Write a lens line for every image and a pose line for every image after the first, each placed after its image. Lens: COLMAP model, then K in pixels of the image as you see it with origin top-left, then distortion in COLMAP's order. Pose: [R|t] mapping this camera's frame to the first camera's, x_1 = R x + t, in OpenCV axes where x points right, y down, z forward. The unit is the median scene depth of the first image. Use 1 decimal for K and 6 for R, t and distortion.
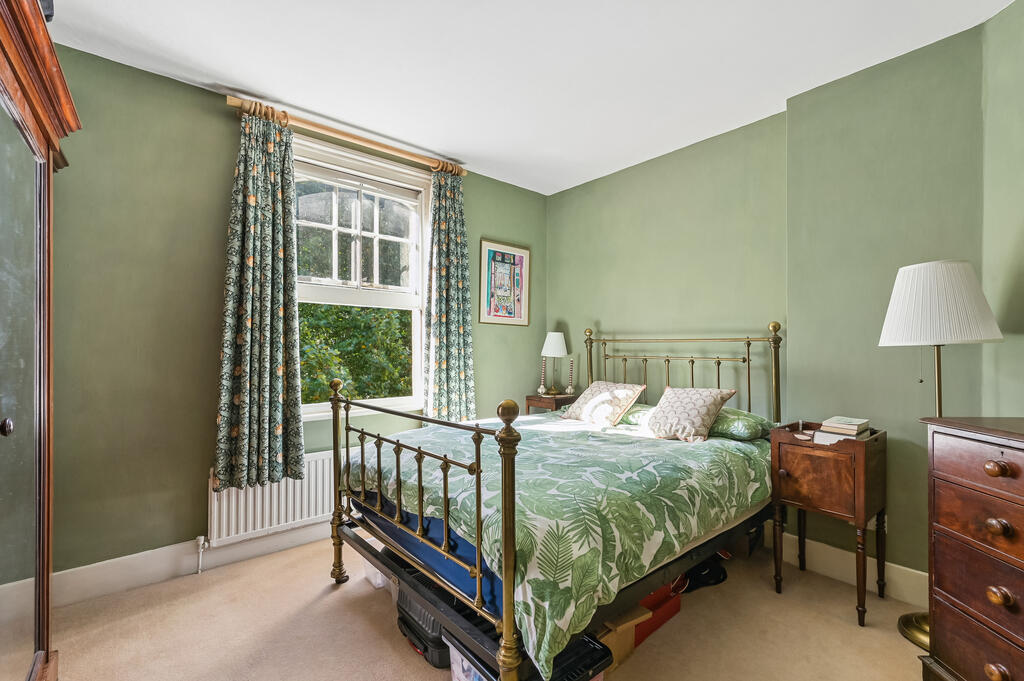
lens RADIAL K [[444.6, 0, 512.1], [0, 444.6, 346.8], [0, 0, 1]] dist [0.003818, 0.000150]
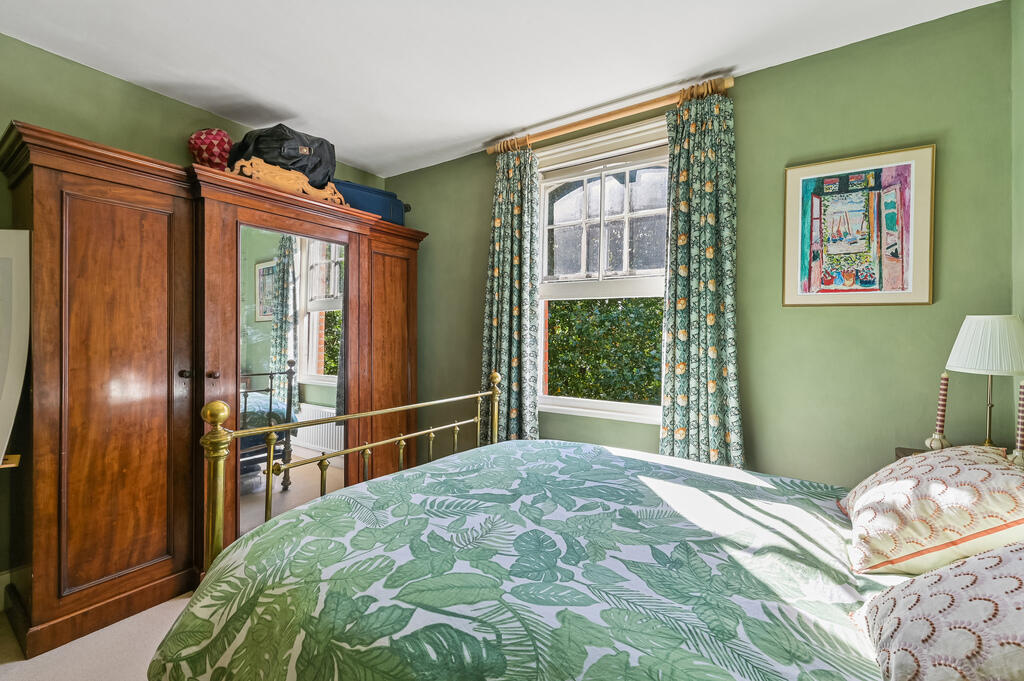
lens RADIAL K [[424.1, 0, 513.4], [0, 424.1, 333.3], [0, 0, 1]] dist [0.001248, 0.000215]
pose [[0.290332, -0.004614, -0.956915, 0.455197], [-0.007381, 0.999948, -0.007061, -0.011418], [0.956898, 0.009113, 0.290283, 0.576835]]
